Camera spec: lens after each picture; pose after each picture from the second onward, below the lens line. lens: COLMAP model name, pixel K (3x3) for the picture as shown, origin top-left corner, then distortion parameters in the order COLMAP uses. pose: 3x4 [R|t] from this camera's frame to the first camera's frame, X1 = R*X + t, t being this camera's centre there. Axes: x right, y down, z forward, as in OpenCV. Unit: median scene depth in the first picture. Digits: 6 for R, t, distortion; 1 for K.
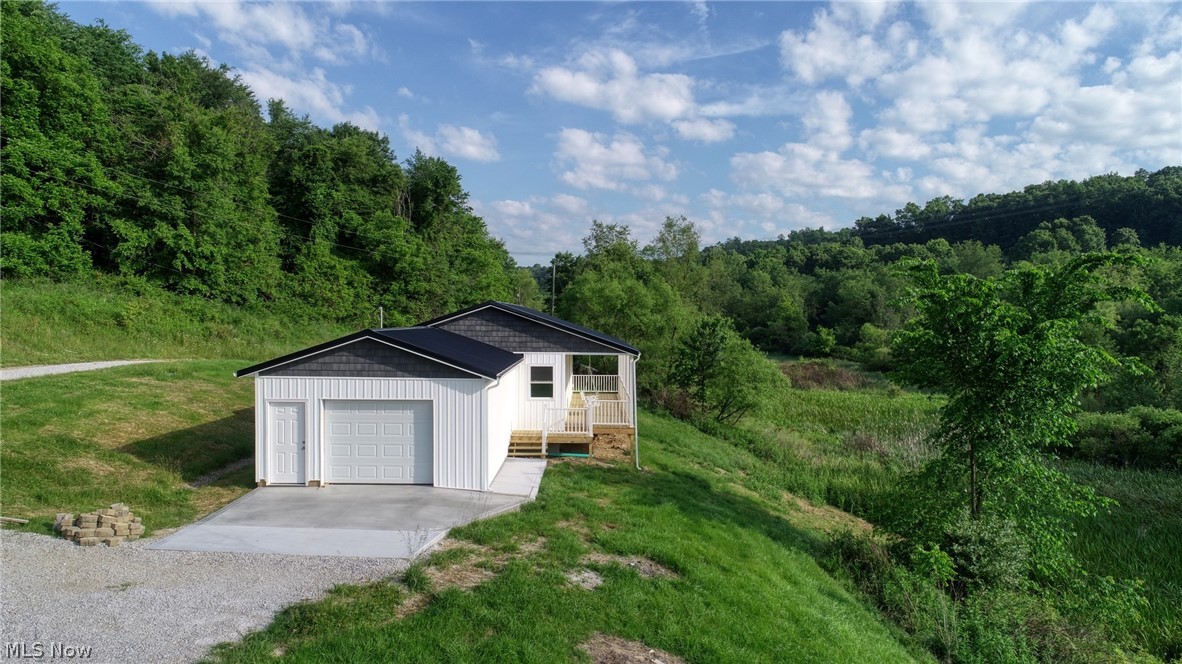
lens RADIAL K [[791.1, 0, 595.3], [0, 791.1, 332.4], [0, 0, 1]] dist [-0.000750, 0.000302]
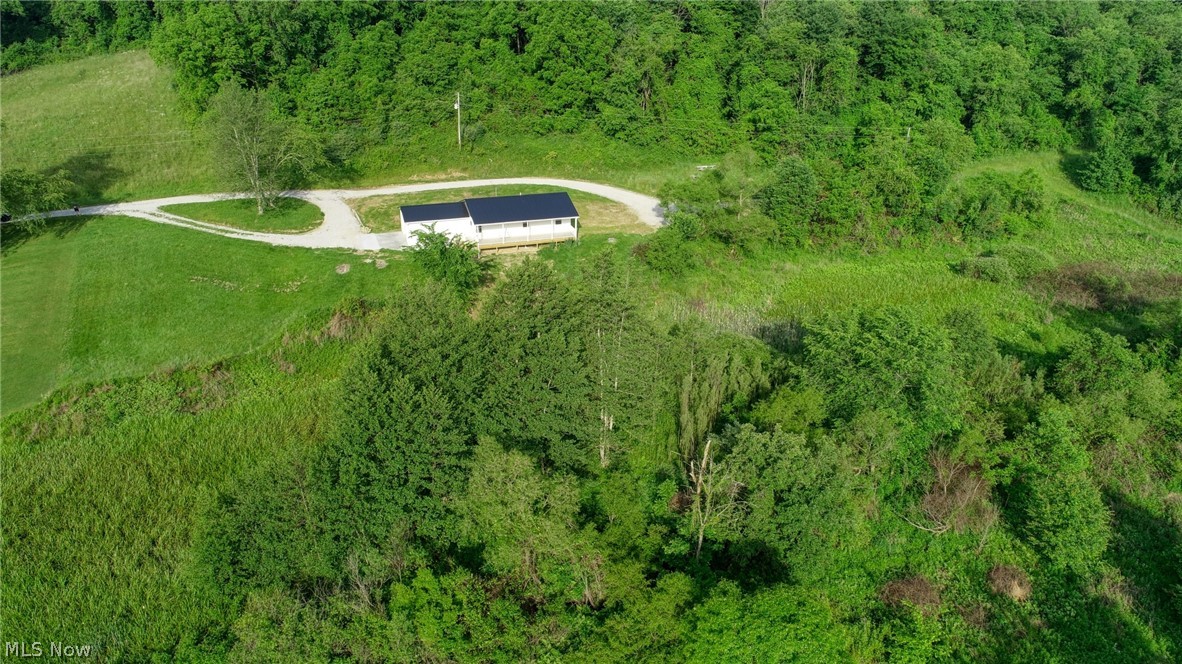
lens RADIAL K [[791.1, 0, 592.1], [0, 791.1, 332.2], [0, 0, 1]] dist [-0.000750, 0.000302]
pose [[0.327600, 0.396267, -0.857701, 1.628436], [-0.034486, 0.912207, 0.408277, -0.470573], [0.944187, -0.104173, 0.312504, 0.181398]]
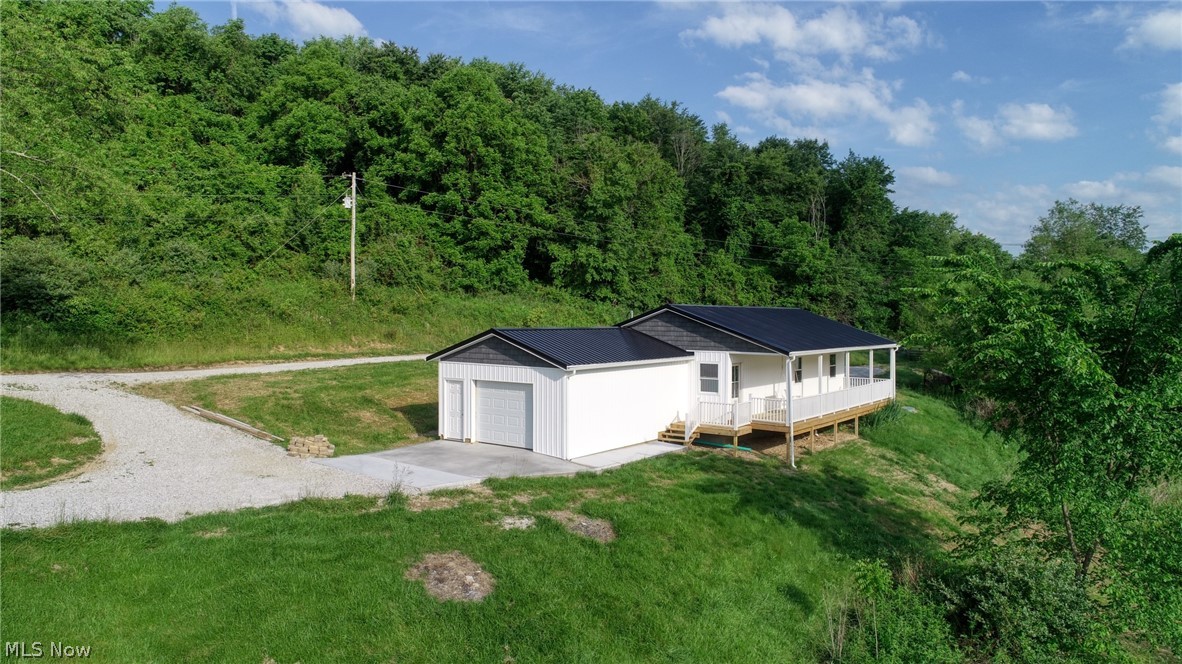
lens RADIAL K [[791.1, 0, 590.0], [0, 791.1, 334.6], [0, 0, 1]] dist [-0.000750, 0.000302]
pose [[0.789344, 0.008768, -0.613888, 0.236440], [-0.008737, 0.999957, 0.003048, 0.000401], [0.613888, 0.002958, 0.789387, 0.016436]]
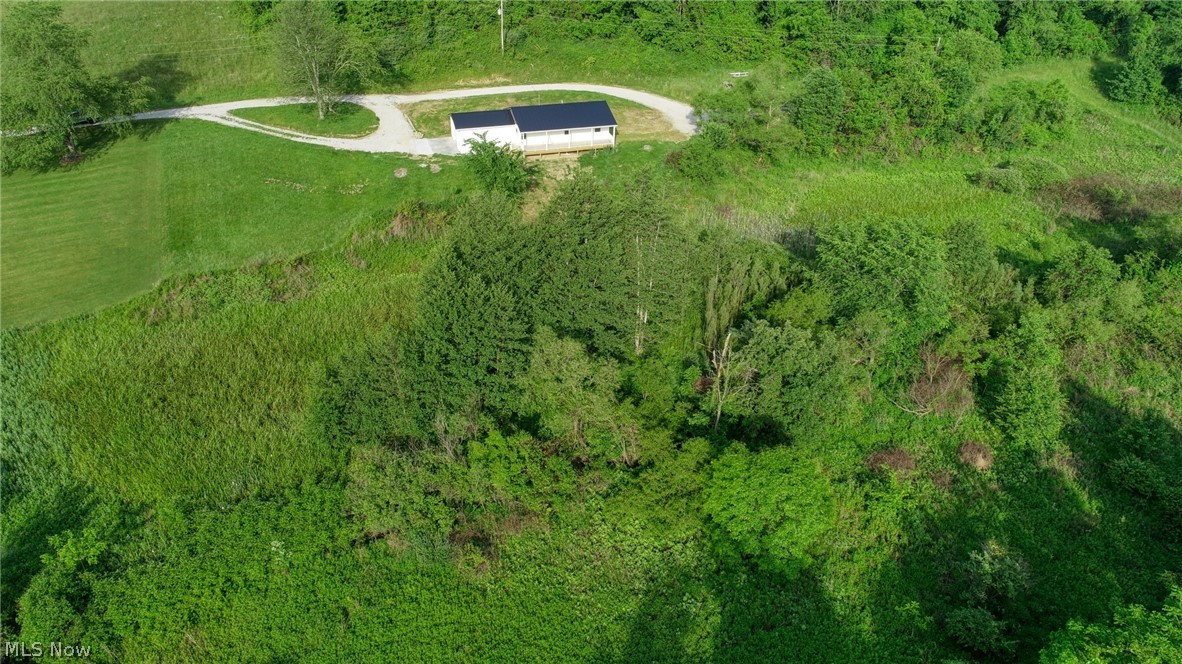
lens RADIAL K [[791.1, 0, 592.8], [0, 791.1, 331.2], [0, 0, 1]] dist [-0.000750, 0.000302]
pose [[0.292263, 0.511387, -0.808125, 1.759636], [-0.035076, 0.850184, 0.525317, -0.554103], [0.955695, -0.125184, 0.266414, 0.113626]]
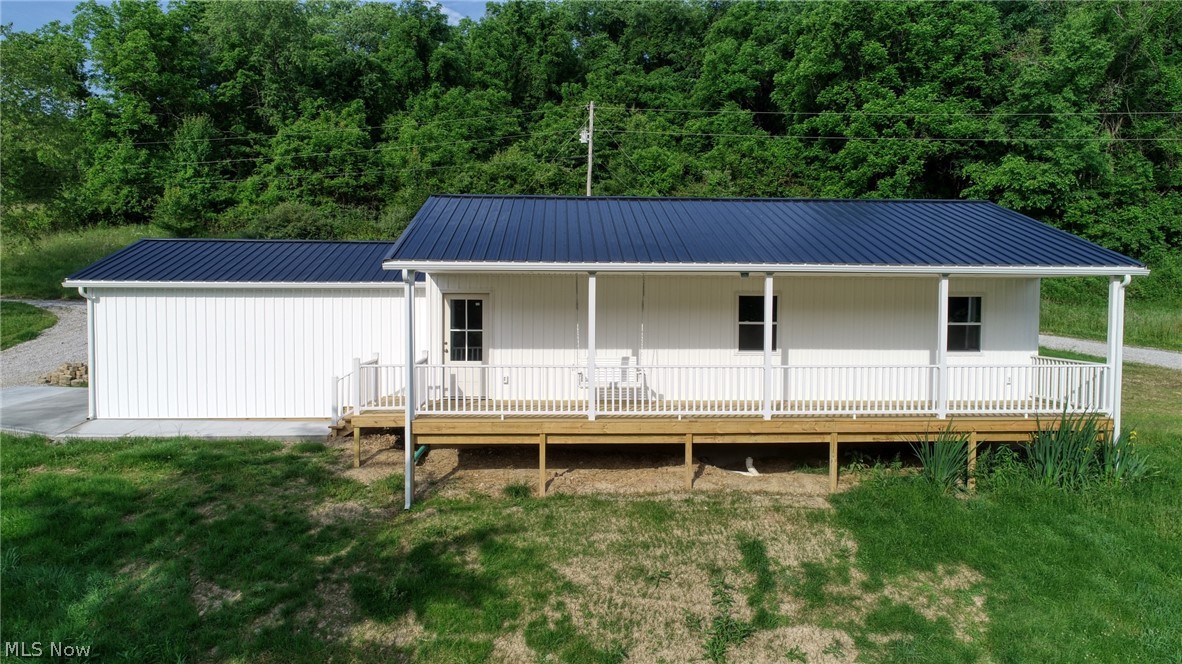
lens RADIAL K [[791.1, 0, 592.8], [0, 791.1, 333.1], [0, 0, 1]] dist [-0.000750, 0.000302]
pose [[0.033840, 0.036653, -0.998755, 0.265249], [-0.022134, 0.999110, 0.035916, 0.023756], [0.999182, 0.020891, 0.034621, 0.546125]]
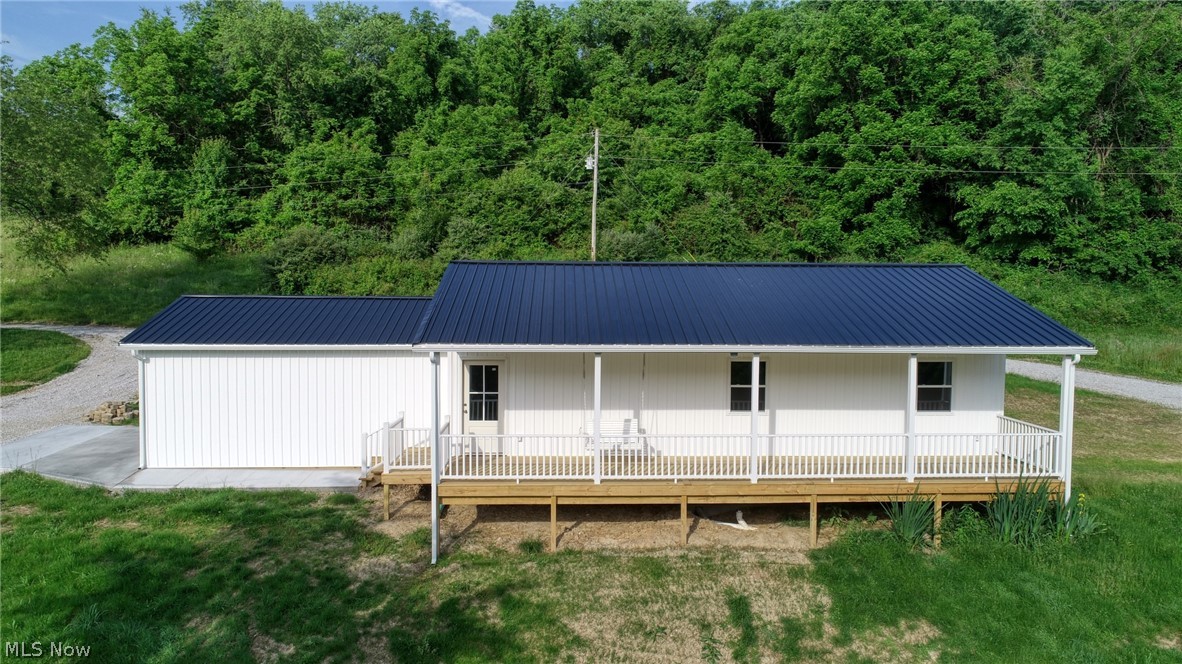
lens RADIAL K [[791.1, 0, 592.3], [0, 791.1, 333.3], [0, 0, 1]] dist [-0.000750, 0.000302]
pose [[0.027165, 0.044697, -0.998631, 0.293604], [-0.022092, 0.998783, 0.044102, -0.004605], [0.999387, 0.020863, 0.028119, 0.544269]]
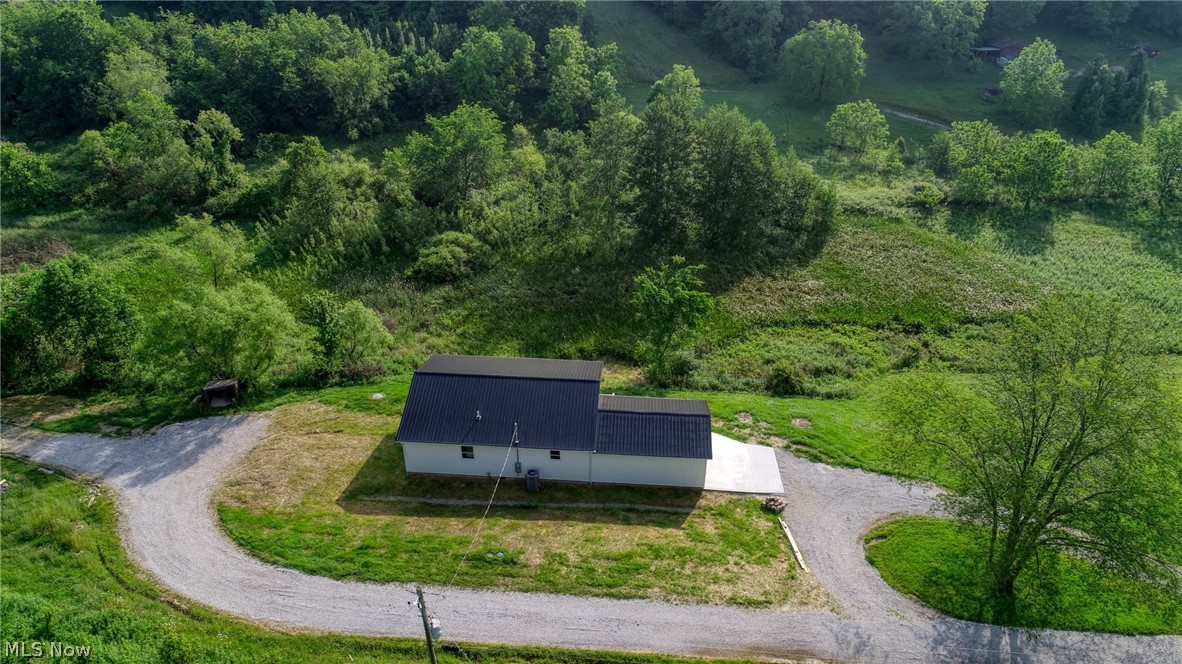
lens RADIAL K [[791.1, 0, 591.7], [0, 791.1, 335.5], [0, 0, 1]] dist [-0.000750, 0.000302]
pose [[0.082852, -0.514371, 0.853556, -0.872526], [0.010745, 0.856912, 0.515350, -0.572476], [-0.996504, -0.033526, 0.076524, 0.426795]]
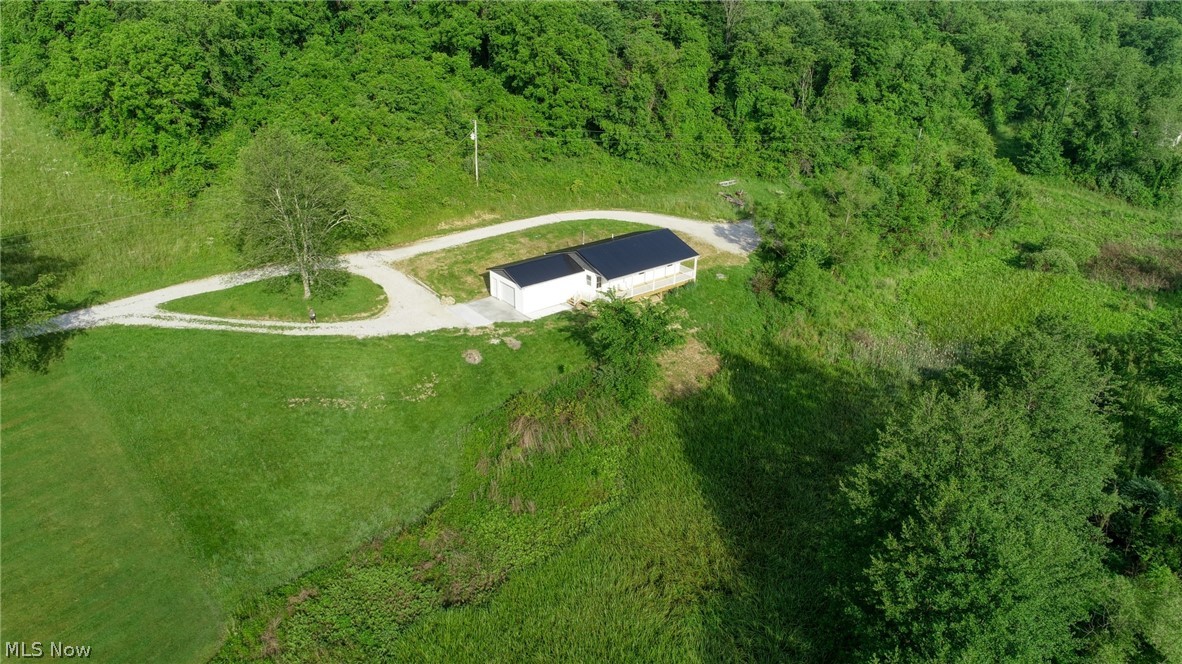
lens RADIAL K [[791.1, 0, 593.7], [0, 791.1, 334.3], [0, 0, 1]] dist [-0.000750, 0.000302]
pose [[0.628198, 0.333199, -0.703098, 1.031191], [-0.031433, 0.913793, 0.404963, -0.468650], [0.777419, -0.232296, 0.584516, -0.371686]]
